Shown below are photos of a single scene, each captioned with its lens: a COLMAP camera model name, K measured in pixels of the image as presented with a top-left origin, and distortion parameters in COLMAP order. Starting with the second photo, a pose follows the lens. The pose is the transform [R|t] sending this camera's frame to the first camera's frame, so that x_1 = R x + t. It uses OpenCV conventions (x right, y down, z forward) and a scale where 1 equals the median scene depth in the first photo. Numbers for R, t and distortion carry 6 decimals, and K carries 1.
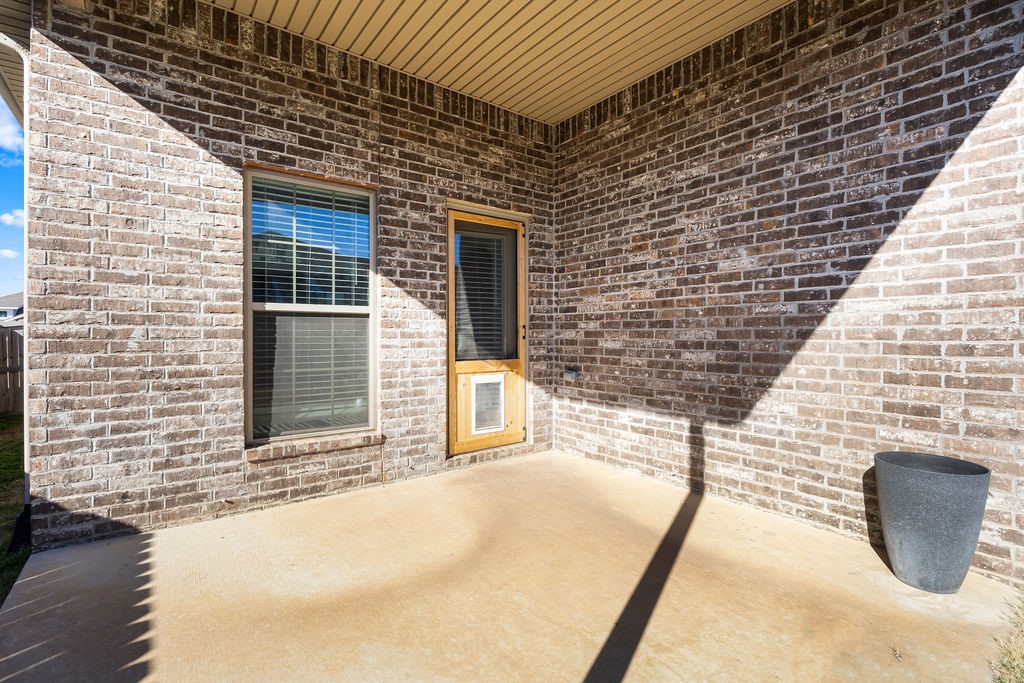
lens RADIAL K [[474.7, 0, 498.2], [0, 474.7, 338.1], [0, 0, 1]] dist [-0.012556, 0.000847]
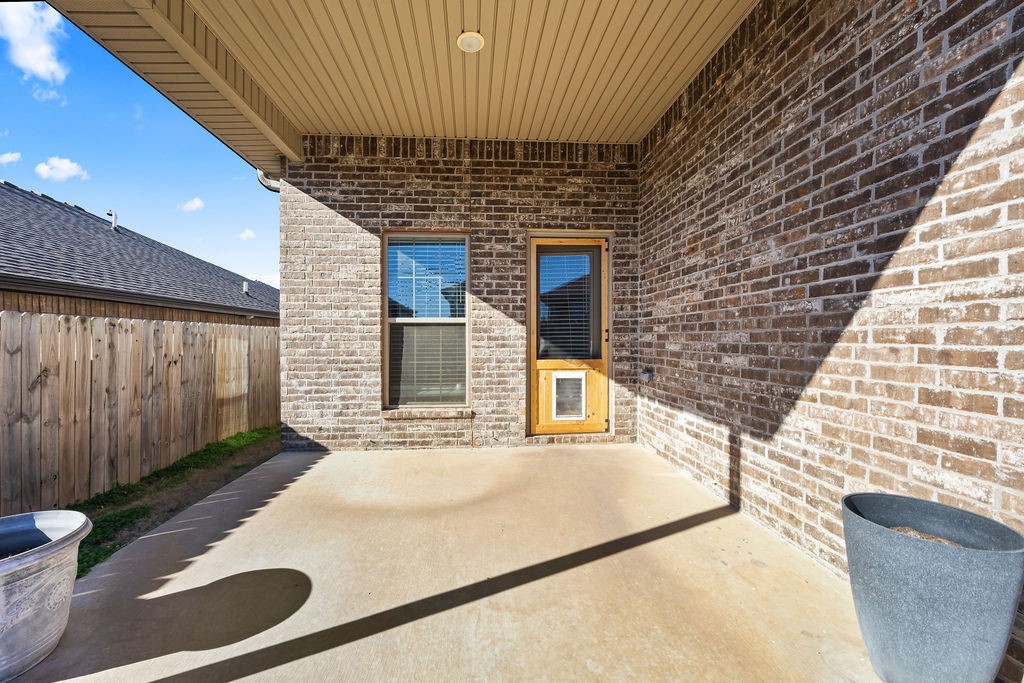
lens RADIAL K [[395.1, 0, 506.4], [0, 395.1, 343.4], [0, 0, 1]] dist [-0.002050, -0.000217]
pose [[0.835715, 0.005081, -0.549140, 0.539518], [-0.001289, 0.999973, 0.007291, -0.000325], [0.549162, -0.005386, 0.835698, 0.120930]]
